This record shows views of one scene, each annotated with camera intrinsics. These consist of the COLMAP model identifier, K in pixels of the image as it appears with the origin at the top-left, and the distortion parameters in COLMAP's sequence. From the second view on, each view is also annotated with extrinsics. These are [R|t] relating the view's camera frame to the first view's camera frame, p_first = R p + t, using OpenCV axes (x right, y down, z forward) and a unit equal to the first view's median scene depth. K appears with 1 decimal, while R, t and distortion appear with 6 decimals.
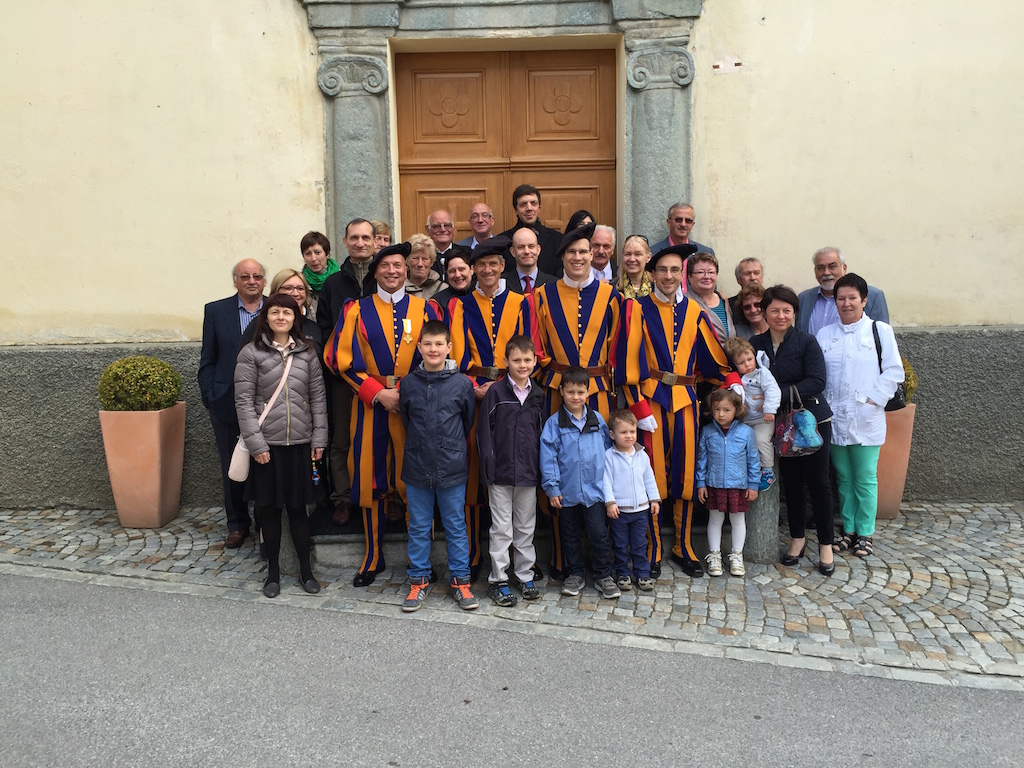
lens RADIAL K [[858.2, 0, 531.5], [0, 858.2, 380.3], [0, 0, 1]] dist [0.089904, -0.107203]
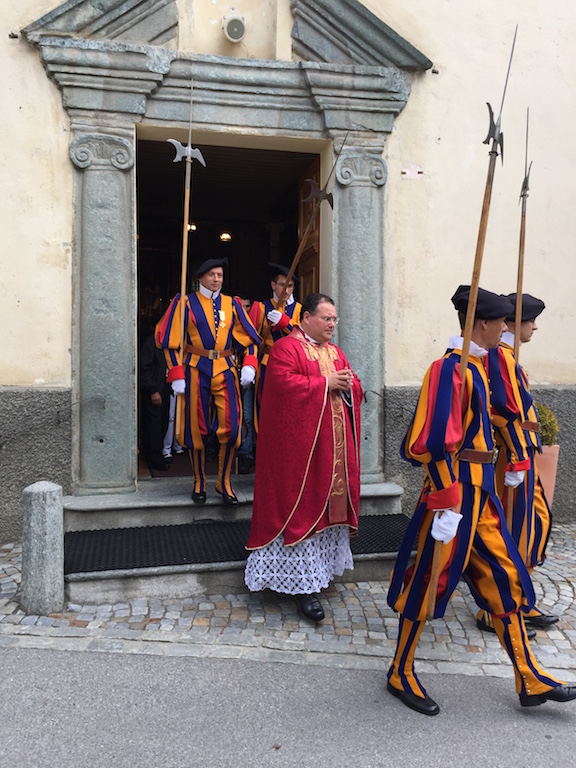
lens RADIAL K [[643.6, 0, 291.5], [0, 643.6, 382.6], [0, 0, 1]] dist [0.089904, -0.107203]
pose [[0.980469, 0.016548, 0.195975, -0.126326], [-0.000672, 0.996730, -0.080801, 0.013986], [-0.196671, 0.079091, 0.977274, 0.150712]]
